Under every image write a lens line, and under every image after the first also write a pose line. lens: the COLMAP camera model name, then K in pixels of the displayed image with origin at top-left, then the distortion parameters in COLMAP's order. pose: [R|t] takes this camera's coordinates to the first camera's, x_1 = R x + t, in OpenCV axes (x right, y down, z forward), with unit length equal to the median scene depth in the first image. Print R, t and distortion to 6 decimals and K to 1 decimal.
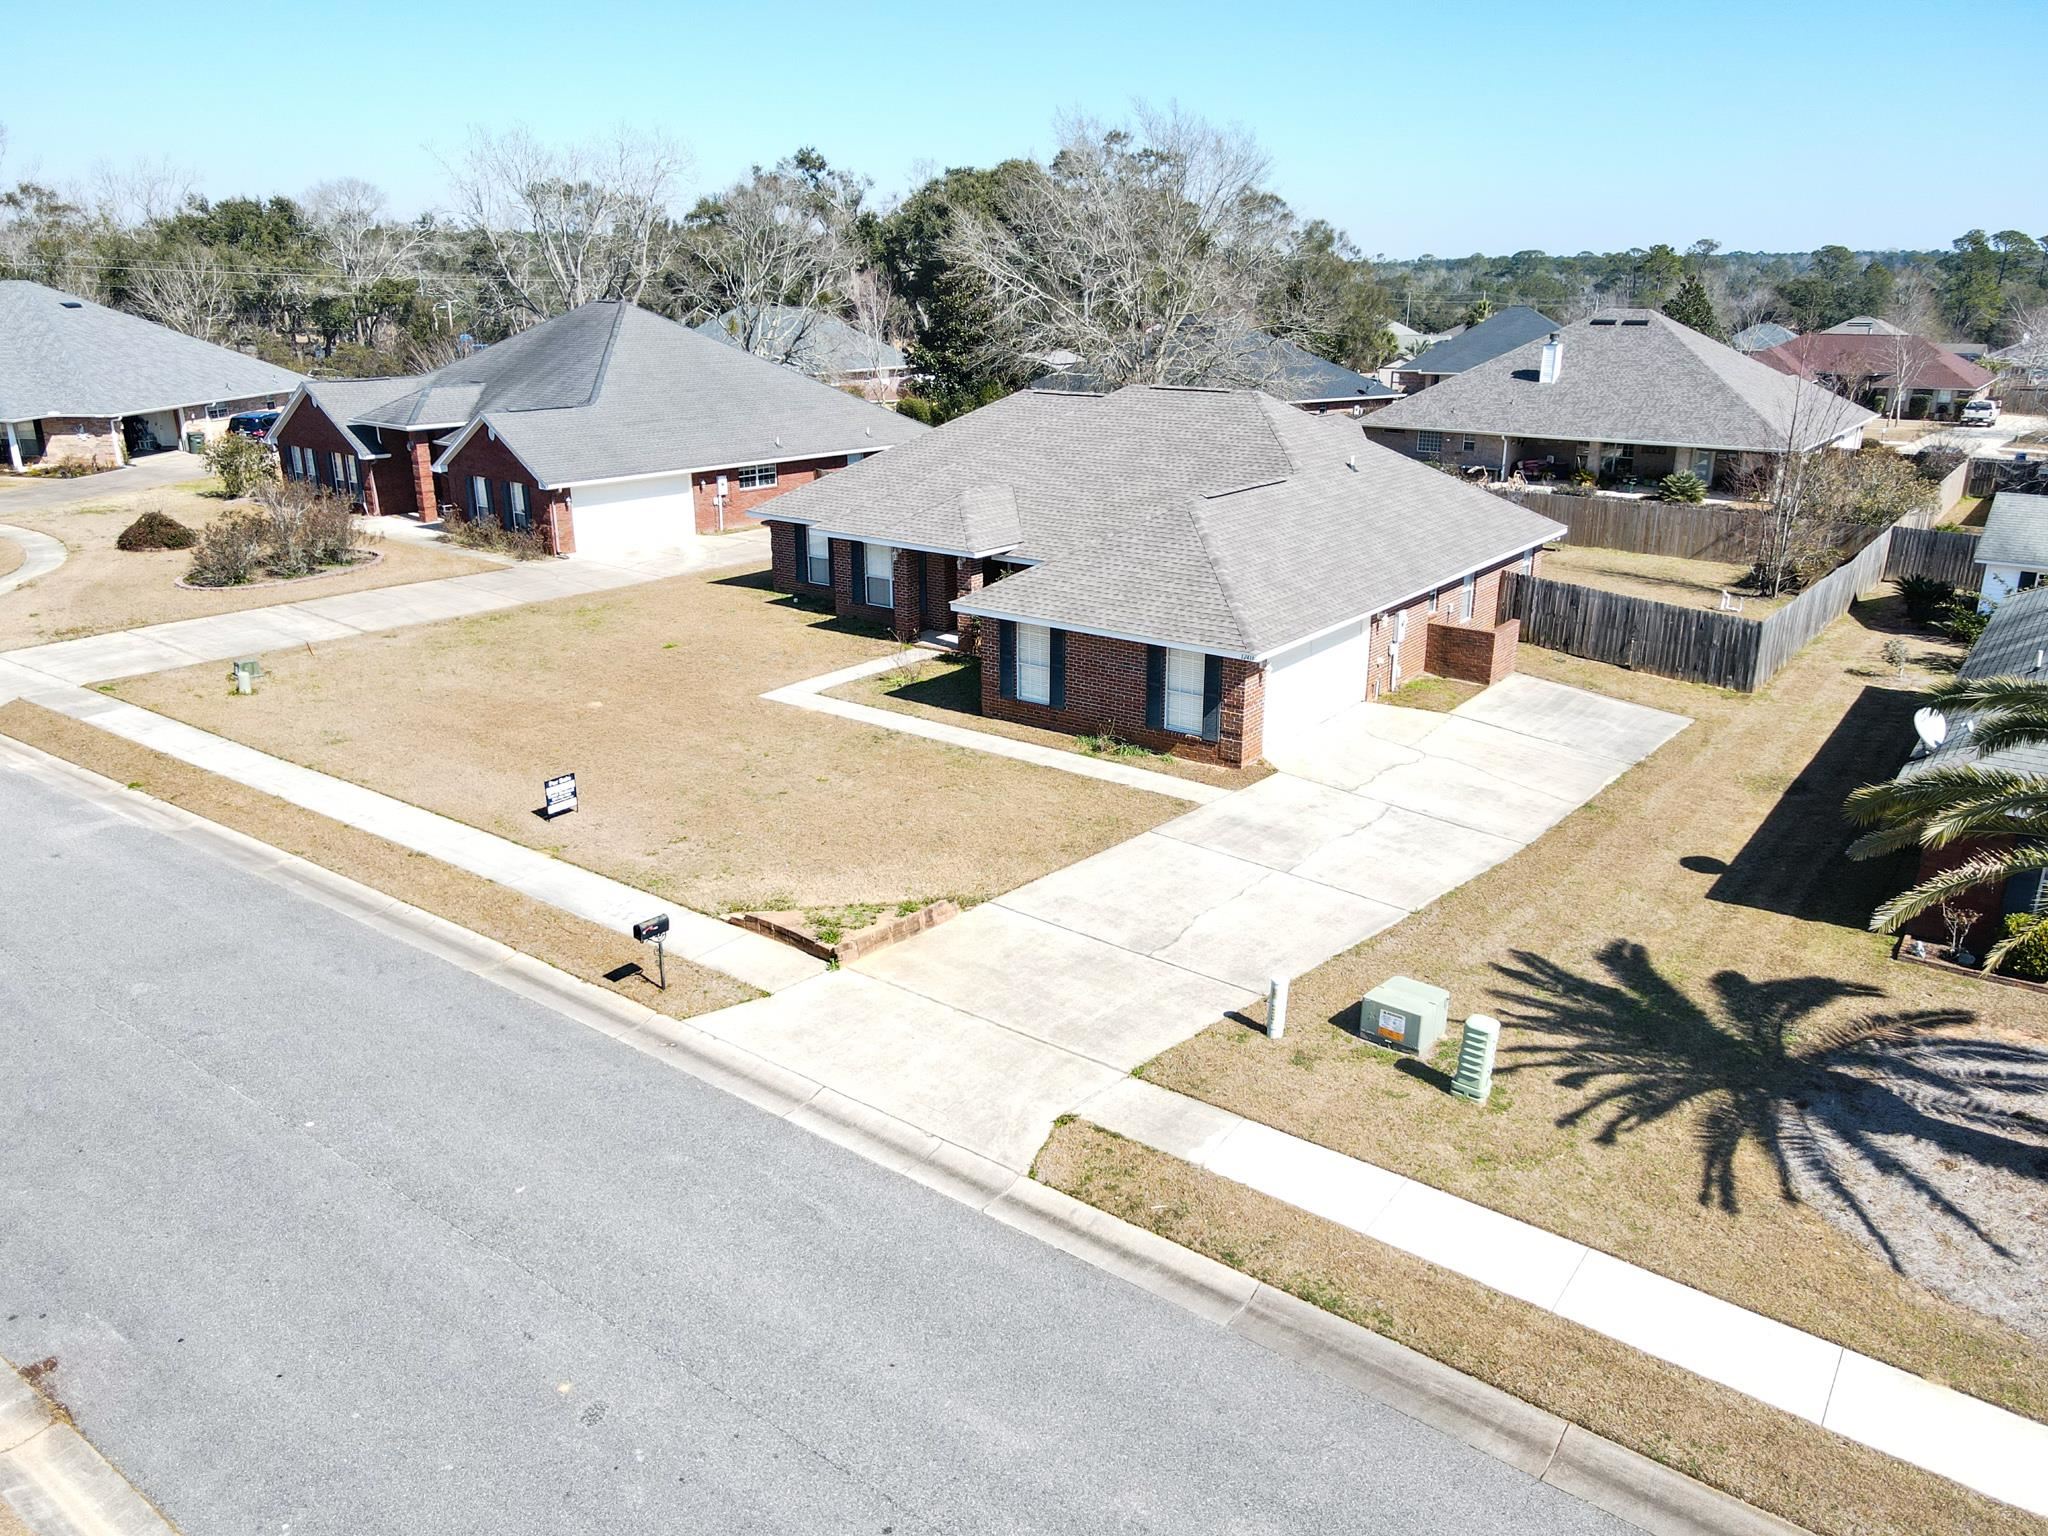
lens RADIAL K [[1500.7, 0, 1024.0], [0, 1500.7, 768.0], [0, 0, 1]] dist [0.008368, 0.008395]
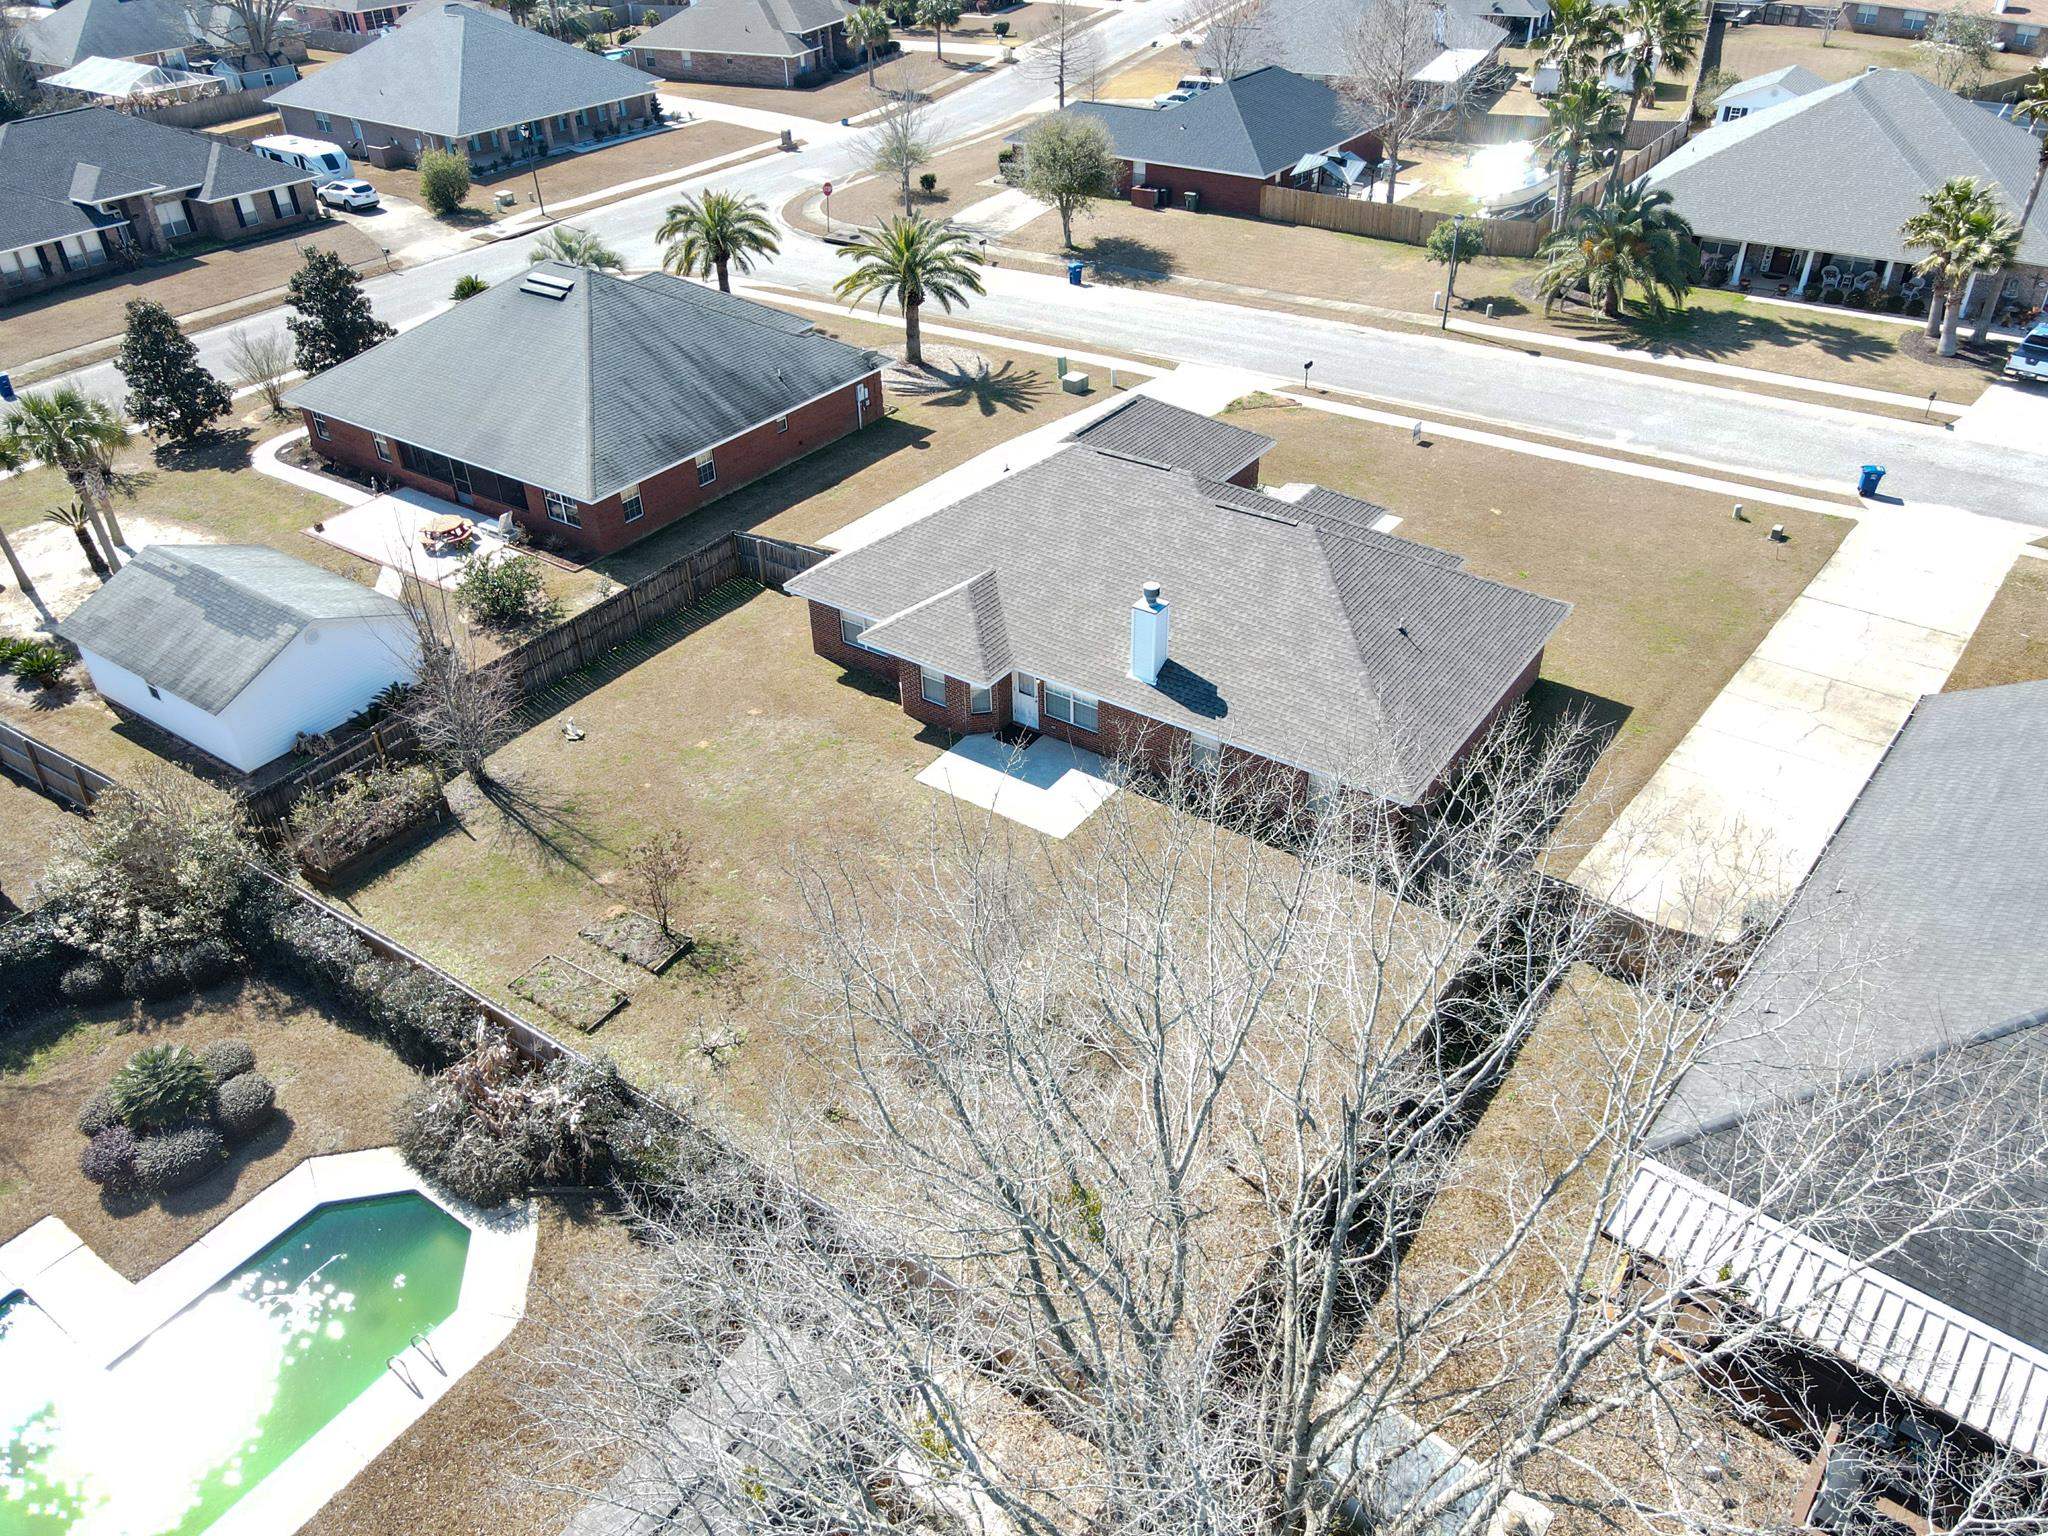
lens RADIAL K [[1500.7, 0, 1024.0], [0, 1500.7, 768.0], [0, 0, 1]] dist [0.008368, 0.008395]
pose [[-0.999498, 0.031643, -0.001524, 0.263035], [0.017846, 0.602129, 0.798199, -1.307791], [0.026175, 0.797771, -0.602392, 2.436146]]
